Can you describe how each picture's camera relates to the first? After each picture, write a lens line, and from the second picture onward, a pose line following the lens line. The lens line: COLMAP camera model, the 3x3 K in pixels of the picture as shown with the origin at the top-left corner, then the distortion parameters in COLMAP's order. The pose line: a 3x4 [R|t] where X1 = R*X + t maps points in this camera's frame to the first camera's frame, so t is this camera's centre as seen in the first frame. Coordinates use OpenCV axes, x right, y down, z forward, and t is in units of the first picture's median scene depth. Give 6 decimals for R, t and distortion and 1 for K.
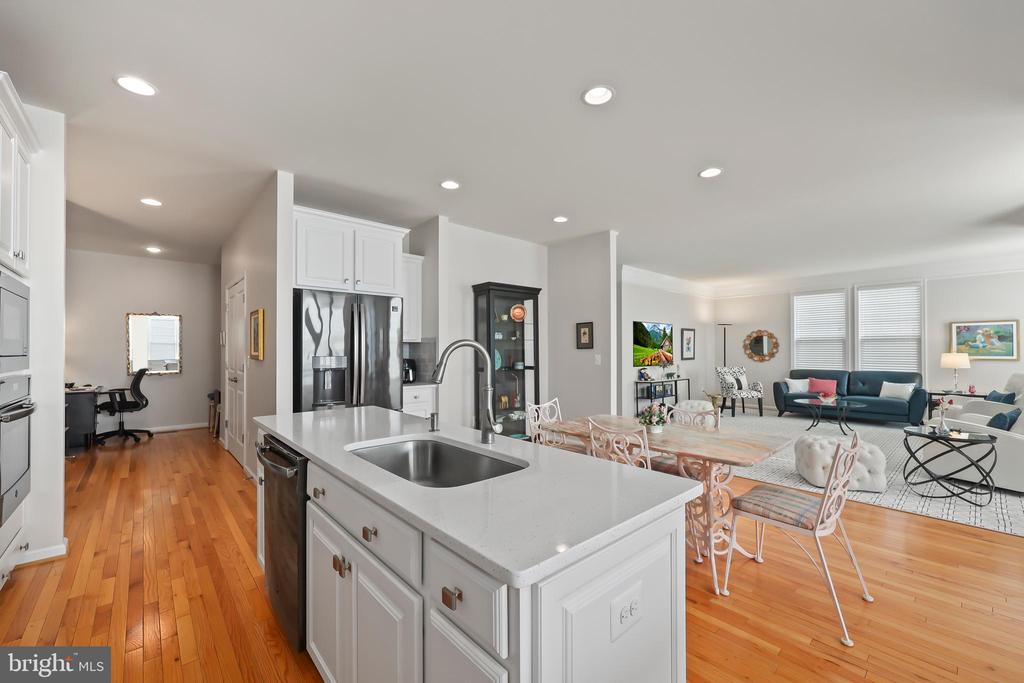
lens RADIAL K [[415.3, 0, 515.9], [0, 415.3, 350.8], [0, 0, 1]] dist [0.000101, -0.000041]
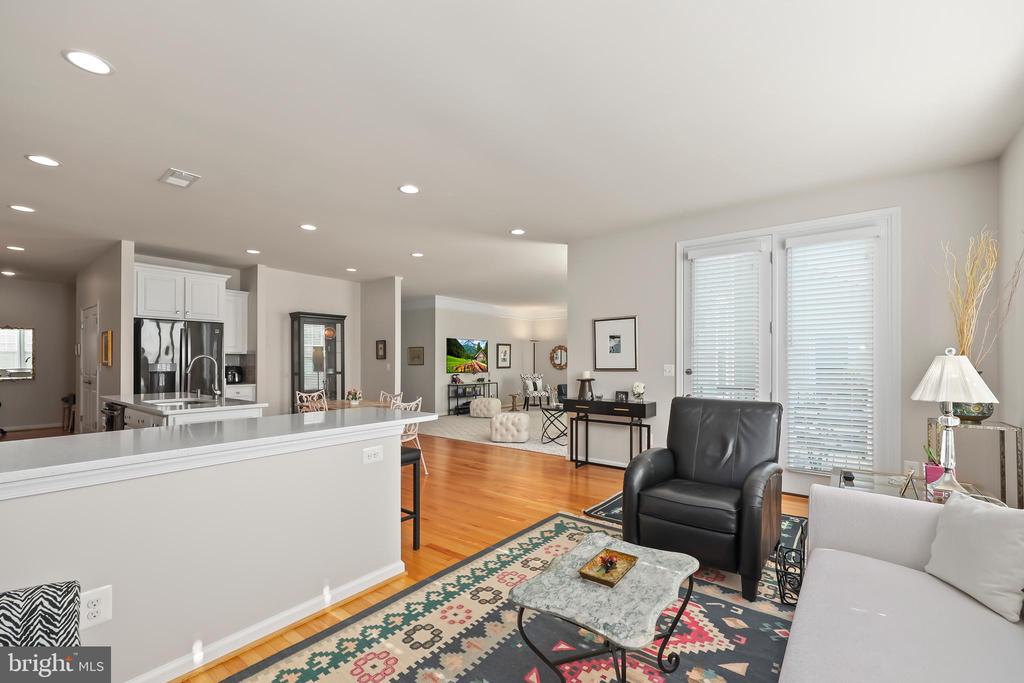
lens RADIAL K [[427.6, 0, 514.7], [0, 427.6, 363.4], [0, 0, 1]] dist [0.000088, -0.000115]
pose [[0.982606, 0.001531, 0.185695, 0.293897], [-0.002293, 0.999990, 0.003887, 0.002227], [-0.185688, -0.004245, 0.982600, -0.429882]]
